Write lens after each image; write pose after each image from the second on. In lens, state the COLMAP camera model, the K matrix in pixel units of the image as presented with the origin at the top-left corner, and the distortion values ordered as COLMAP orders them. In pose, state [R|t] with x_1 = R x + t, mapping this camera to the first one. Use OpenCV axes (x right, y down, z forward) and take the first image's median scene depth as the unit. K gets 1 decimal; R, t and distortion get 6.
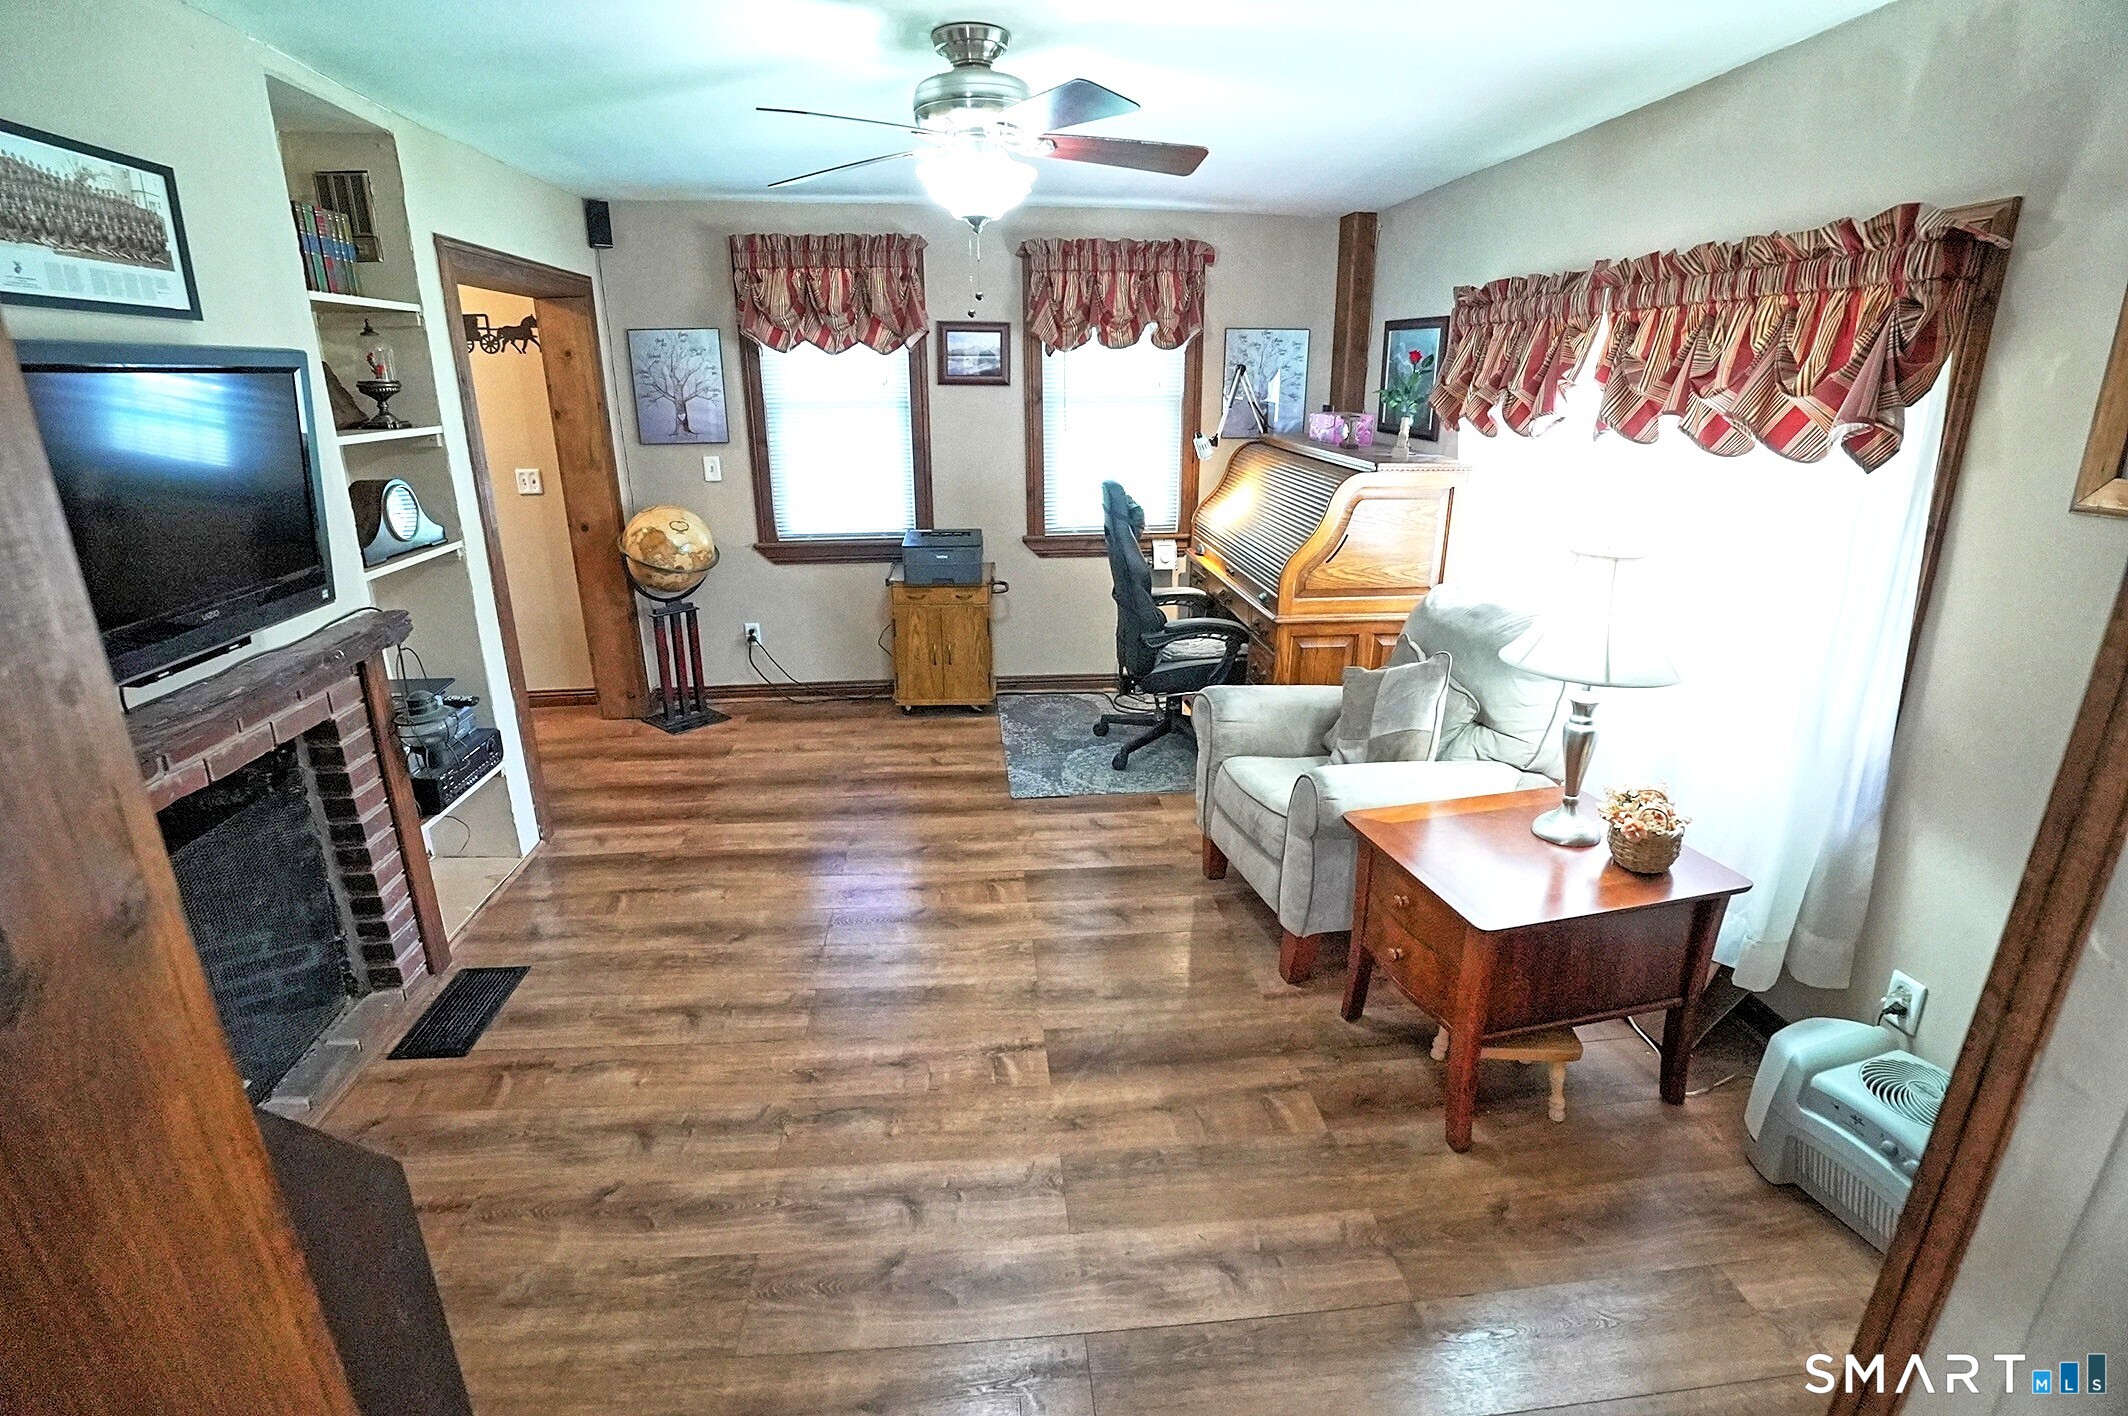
lens RADIAL K [[982.0, 0, 1061.5], [0, 982.0, 705.0], [0, 0, 1]] dist [-0.077729, 0.021436]
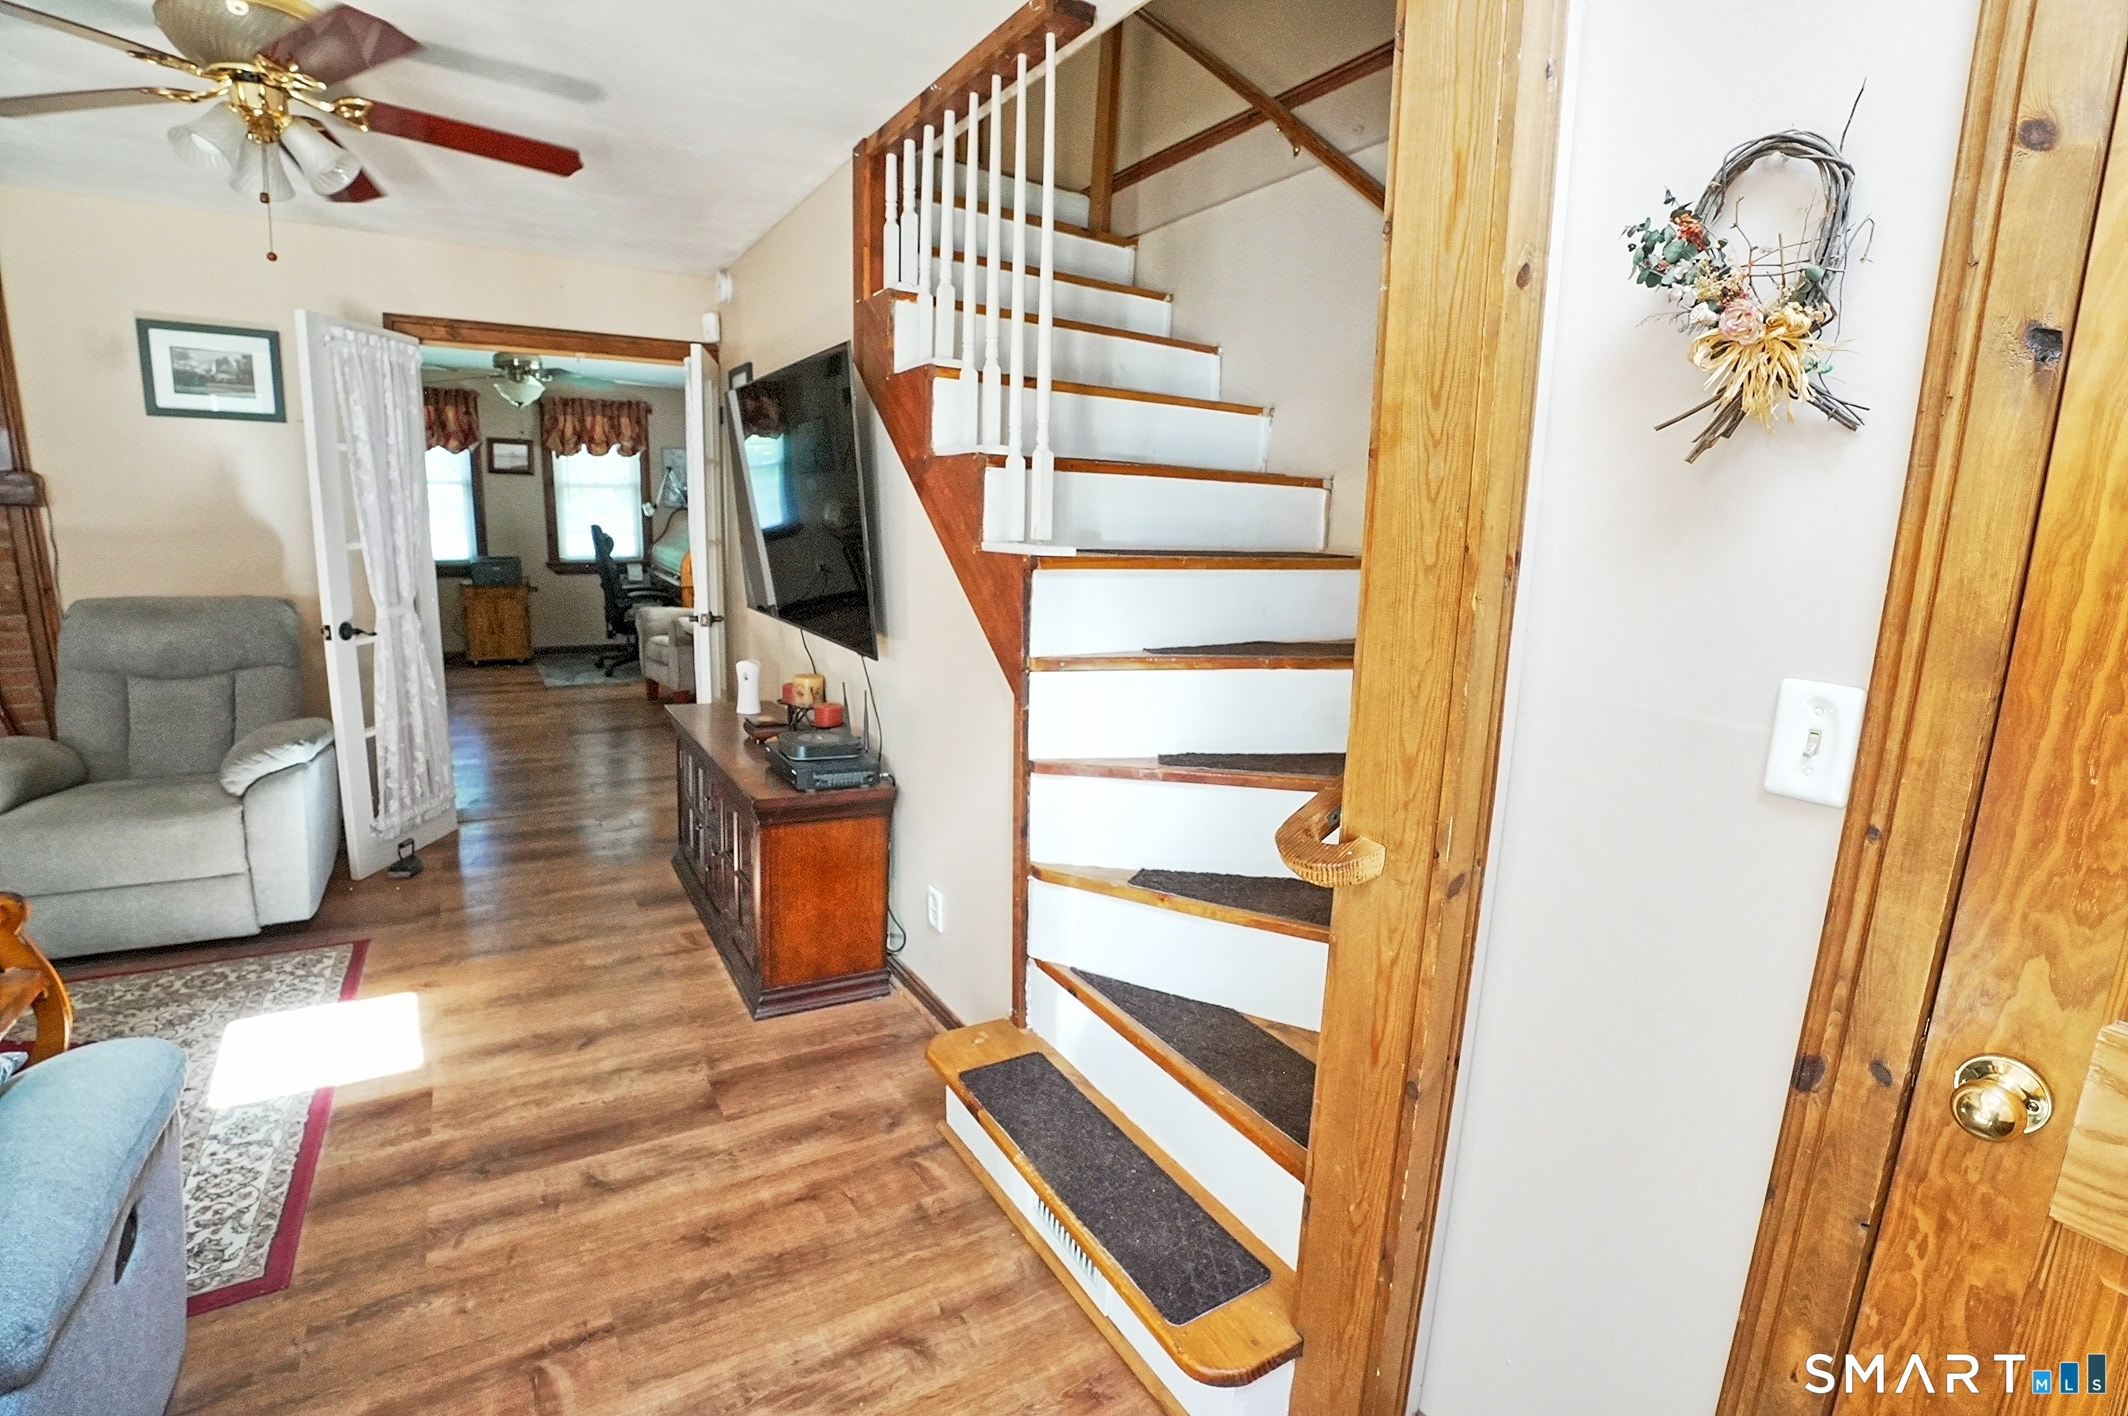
lens RADIAL K [[982.0, 0, 1061.5], [0, 982.0, 705.0], [0, 0, 1]] dist [-0.077729, 0.021436]
pose [[0.899463, -0.057488, 0.433199, 0.032047], [0.106935, 0.990126, -0.090636, 0.353096], [-0.423712, 0.127847, 0.896729, -0.930954]]
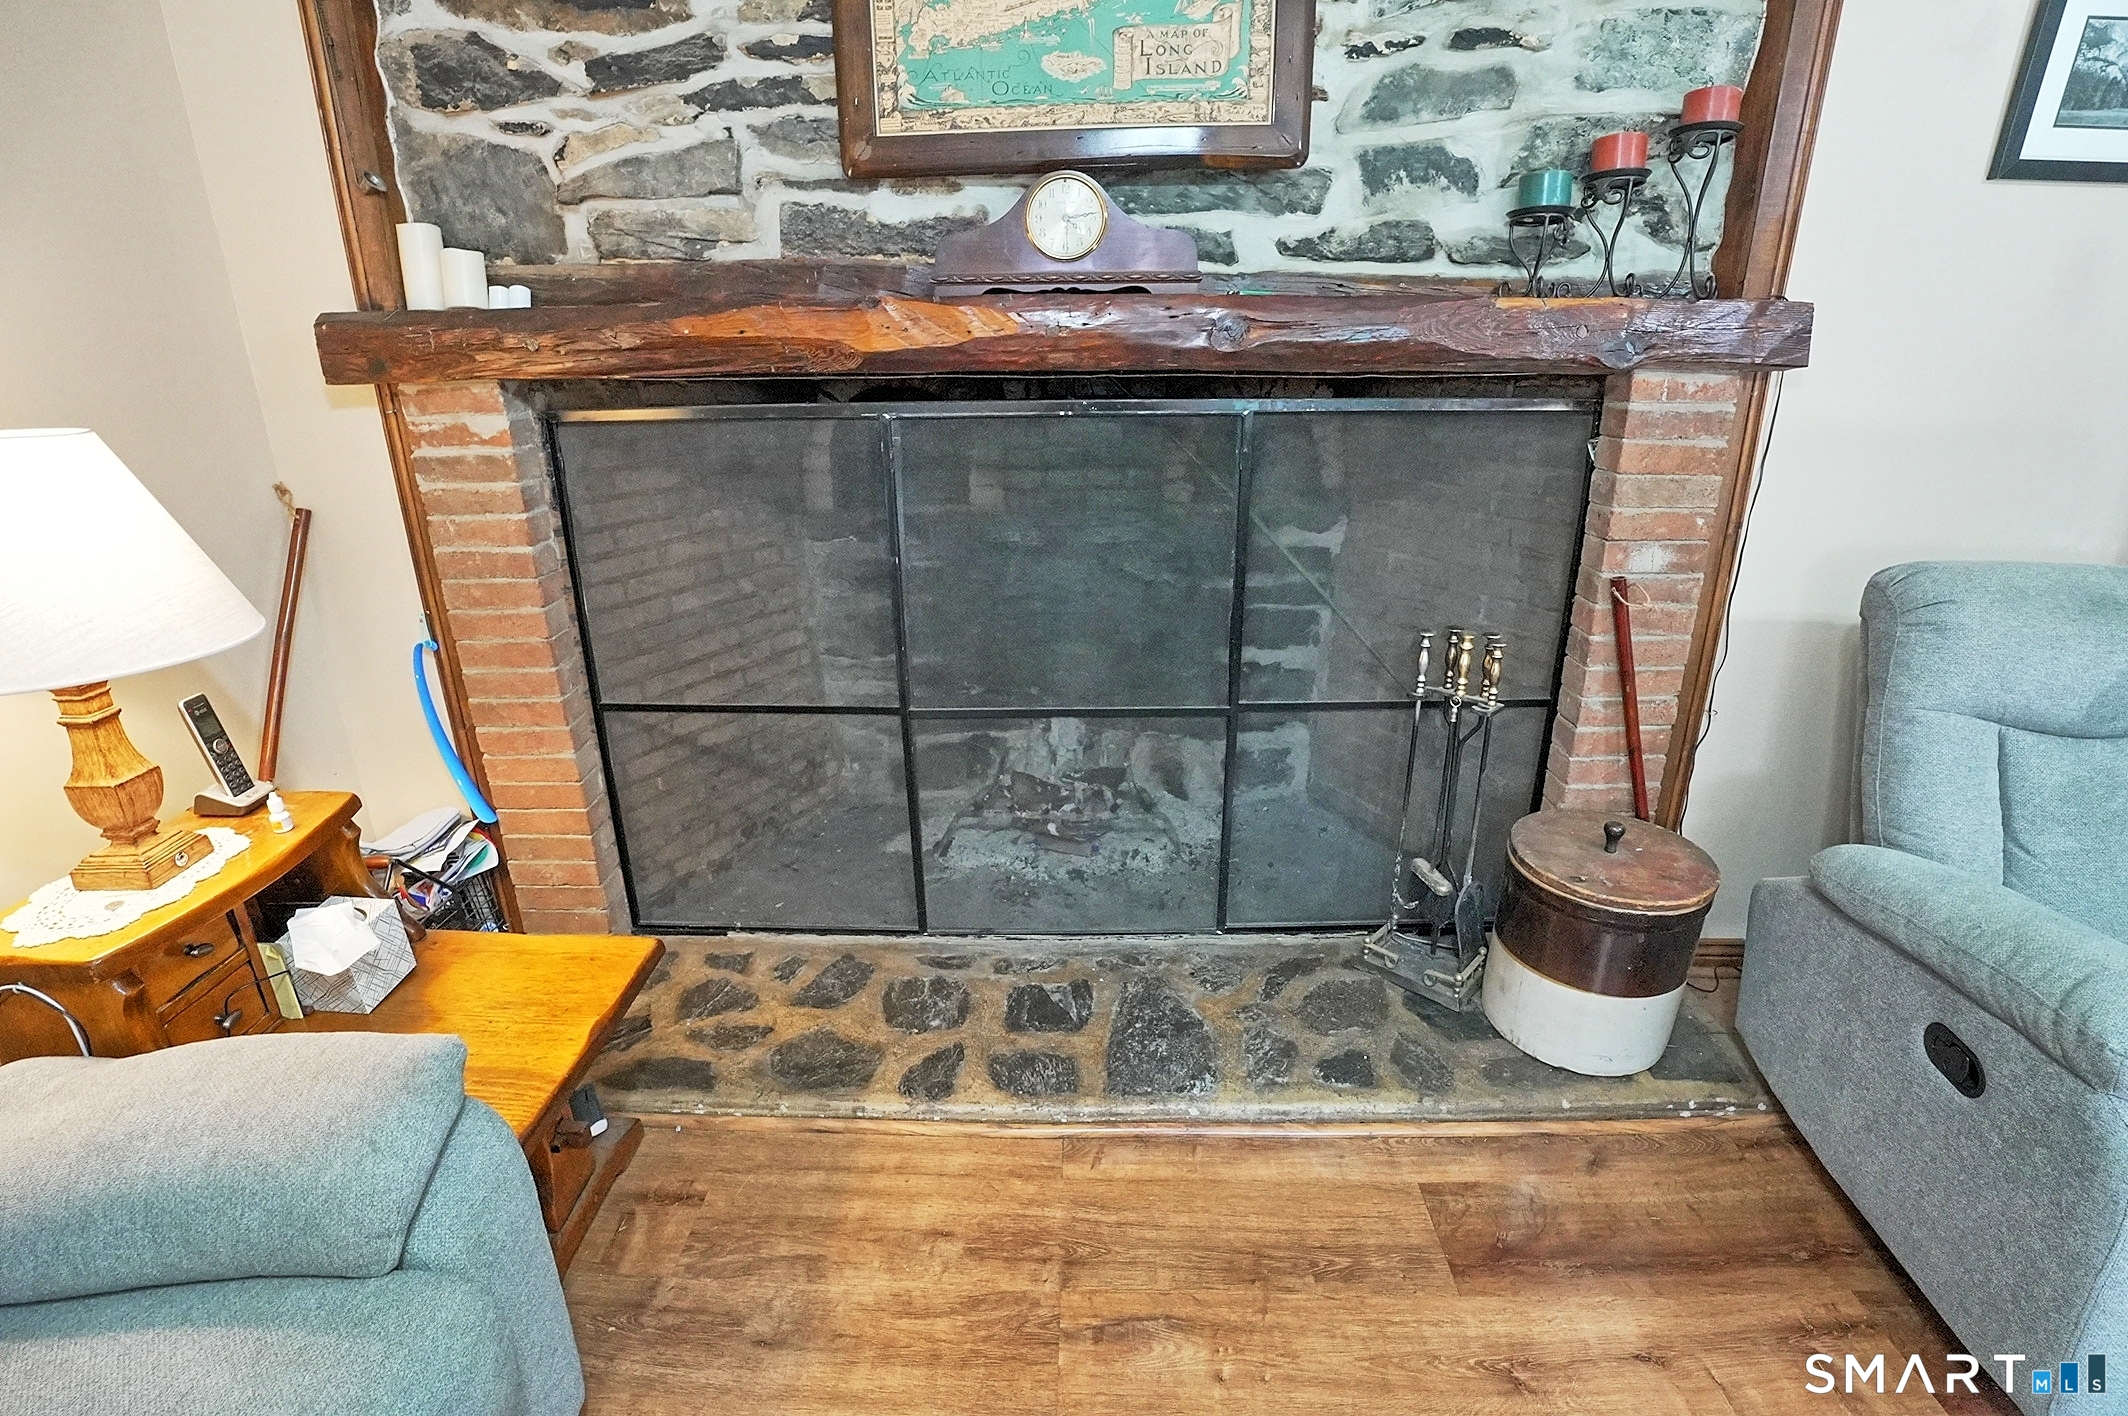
lens RADIAL K [[972.3, 0, 1064.0], [0, 972.3, 708.0], [0, 0, 1]] dist [-0.074266, 0.020563]
pose [[0.991905, 0.035189, -0.122010, -0.626165], [-0.031615, 0.999016, 0.031107, 0.180191], [0.122984, -0.026998, 0.992041, -0.371956]]
